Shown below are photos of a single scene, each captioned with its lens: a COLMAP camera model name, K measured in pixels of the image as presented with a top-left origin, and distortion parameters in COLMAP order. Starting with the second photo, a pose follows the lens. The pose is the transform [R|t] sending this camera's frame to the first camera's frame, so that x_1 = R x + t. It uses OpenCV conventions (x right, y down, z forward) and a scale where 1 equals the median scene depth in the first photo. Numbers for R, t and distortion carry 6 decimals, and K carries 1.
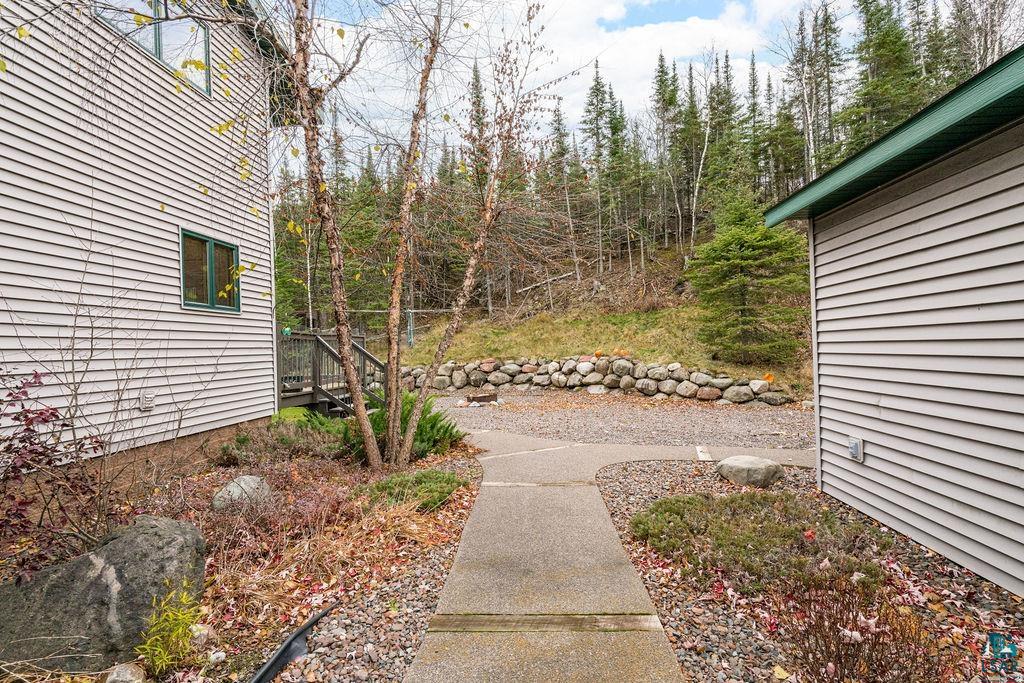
lens RADIAL K [[514.3, 0, 509.4], [0, 514.3, 346.1], [0, 0, 1]] dist [0.001026, 0.001936]
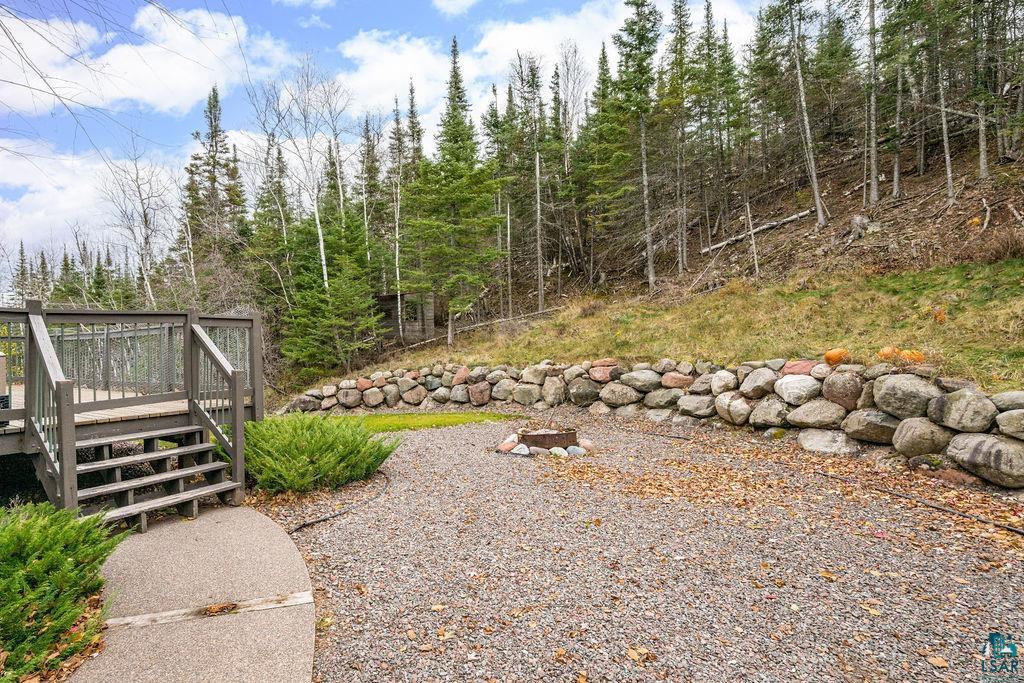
lens RADIAL K [[514.3, 0, 439.4], [0, 514.3, 345.7], [0, 0, 1]] dist [0.001026, 0.001936]
pose [[0.851891, 0.017113, -0.523439, 0.111710], [-0.006689, 0.999740, 0.021798, -0.001662], [0.523676, -0.015068, 0.851784, 0.436659]]
